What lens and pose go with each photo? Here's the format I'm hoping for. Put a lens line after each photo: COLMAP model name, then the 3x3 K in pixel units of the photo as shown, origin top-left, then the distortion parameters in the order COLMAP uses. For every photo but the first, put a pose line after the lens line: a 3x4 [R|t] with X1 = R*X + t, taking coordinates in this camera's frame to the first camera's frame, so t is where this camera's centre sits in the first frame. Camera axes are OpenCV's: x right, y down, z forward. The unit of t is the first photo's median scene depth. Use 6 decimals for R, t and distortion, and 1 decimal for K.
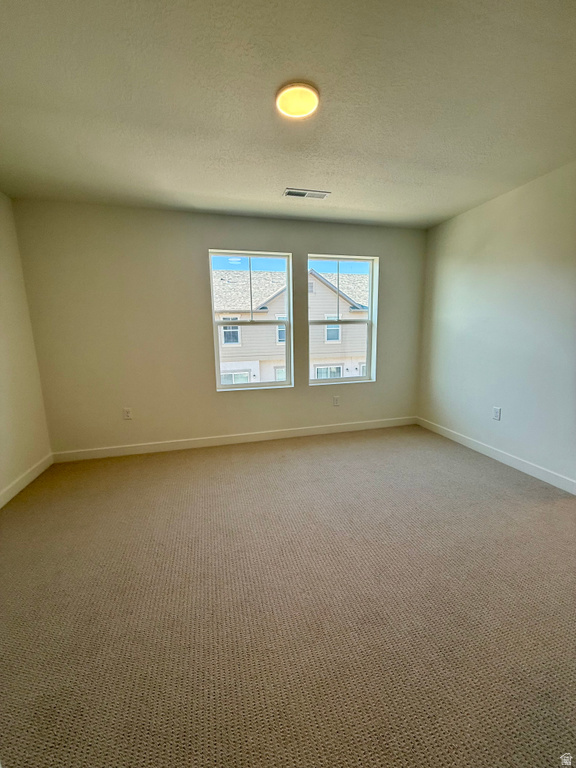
lens RADIAL K [[305.6, 0, 288.0], [0, 305.6, 384.0], [0, 0, 1]] dist [-0.022569, 0.000220]
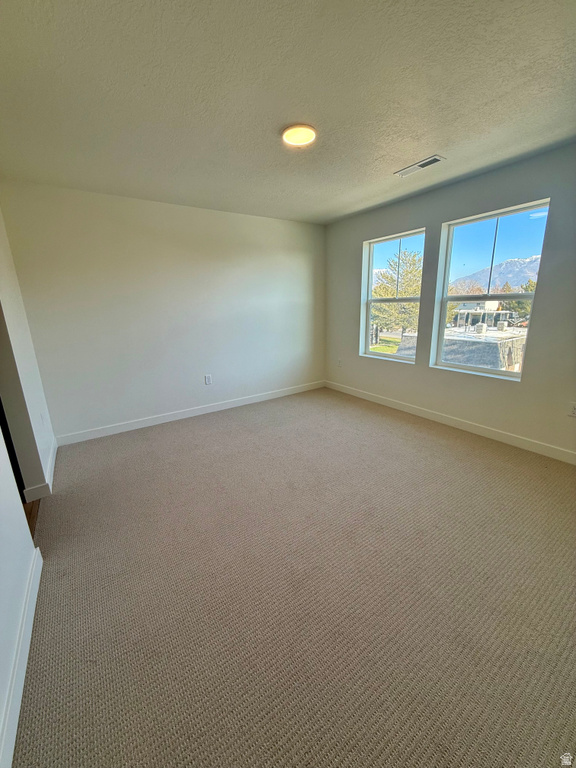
lens RADIAL K [[303.8, 0, 288.0], [0, 303.8, 384.0], [0, 0, 1]] dist [0.001000, 0.000096]
pose [[0.361167, 0.238705, -0.901431, 0.844895], [-0.150085, 0.968958, 0.196454, -0.067835], [0.920344, 0.064338, 0.385782, 0.247299]]
